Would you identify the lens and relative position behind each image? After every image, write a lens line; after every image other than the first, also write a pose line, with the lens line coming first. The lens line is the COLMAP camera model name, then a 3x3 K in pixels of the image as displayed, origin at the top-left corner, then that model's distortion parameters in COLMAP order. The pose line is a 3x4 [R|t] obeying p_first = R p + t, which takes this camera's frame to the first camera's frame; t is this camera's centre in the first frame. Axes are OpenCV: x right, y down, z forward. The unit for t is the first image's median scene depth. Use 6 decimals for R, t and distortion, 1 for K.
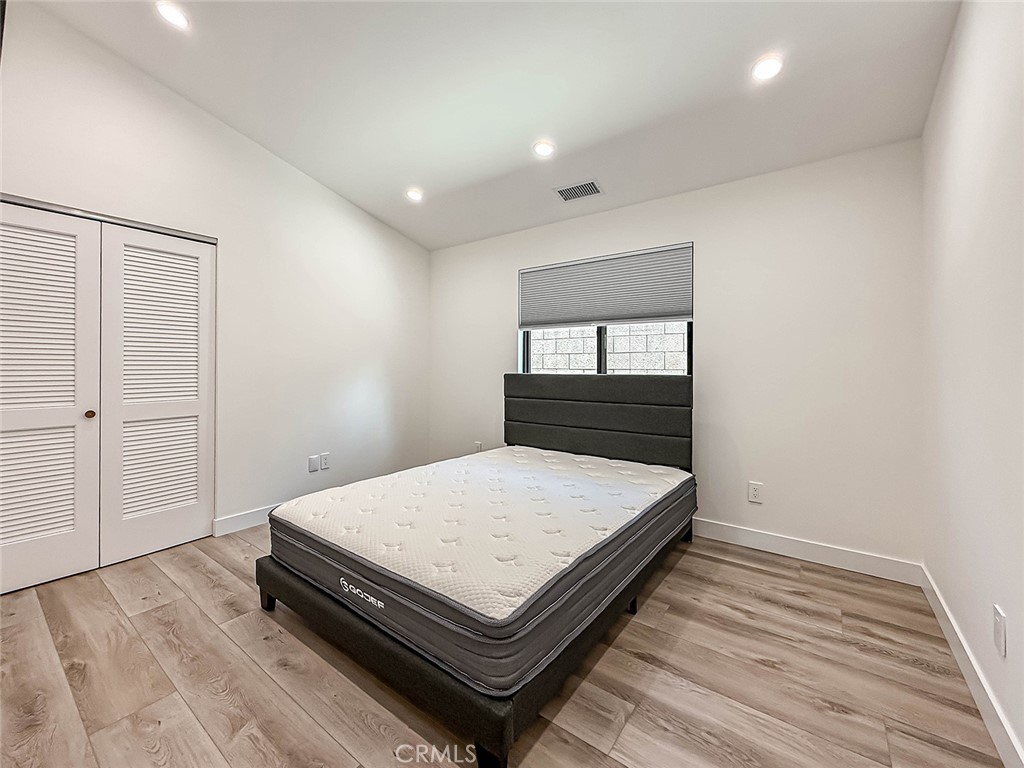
lens RADIAL K [[414.8, 0, 513.7], [0, 414.8, 364.0], [0, 0, 1]] dist [0.000671, 0.000079]
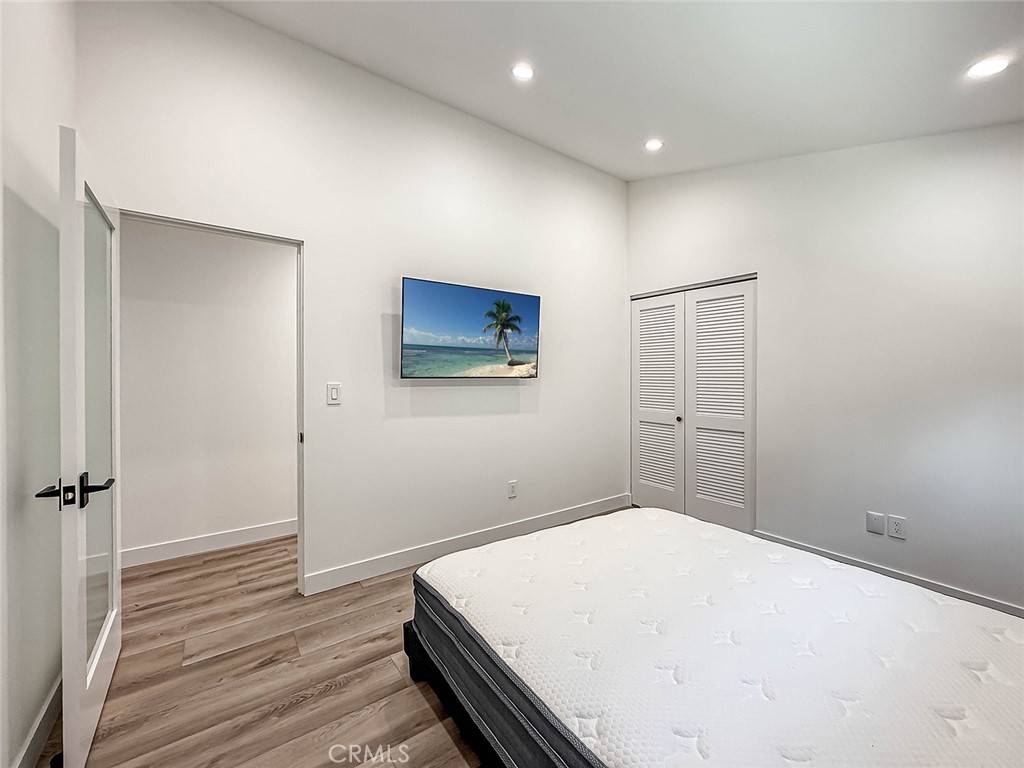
lens RADIAL K [[412.5, 0, 512.0], [0, 412.5, 384.0], [0, 0, 1]] dist [0.000617, 0.000067]
pose [[-0.301040, 0.015996, -0.953477, 0.637007], [0.001184, 0.999865, 0.016400, -0.036158], [0.953611, 0.003808, -0.301018, 0.896279]]
